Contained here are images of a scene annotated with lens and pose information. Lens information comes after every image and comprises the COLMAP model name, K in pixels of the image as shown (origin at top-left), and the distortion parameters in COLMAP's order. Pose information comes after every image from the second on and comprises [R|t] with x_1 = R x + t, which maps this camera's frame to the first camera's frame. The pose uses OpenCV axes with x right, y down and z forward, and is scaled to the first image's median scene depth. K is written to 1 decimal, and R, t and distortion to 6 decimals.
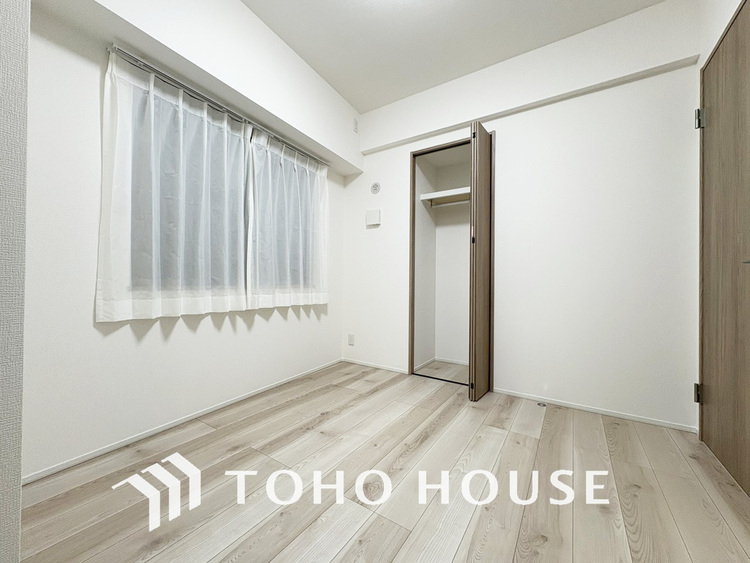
lens RADIAL K [[298.1, 0, 374.2], [0, 298.1, 281.4], [0, 0, 1]] dist [0.000149, 0.000401]
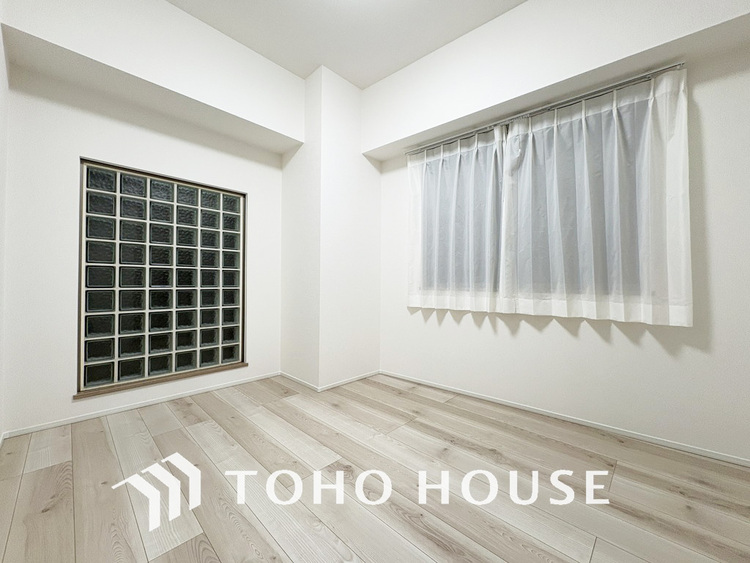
lens RADIAL K [[298.1, 0, 375.0], [0, 298.1, 281.0], [0, 0, 1]] dist [0.000149, 0.000401]
pose [[-0.173859, -0.011629, -0.984702, 0.692781], [-0.004638, 0.999929, -0.010990, 0.002415], [0.984760, 0.002656, -0.173901, 0.853858]]
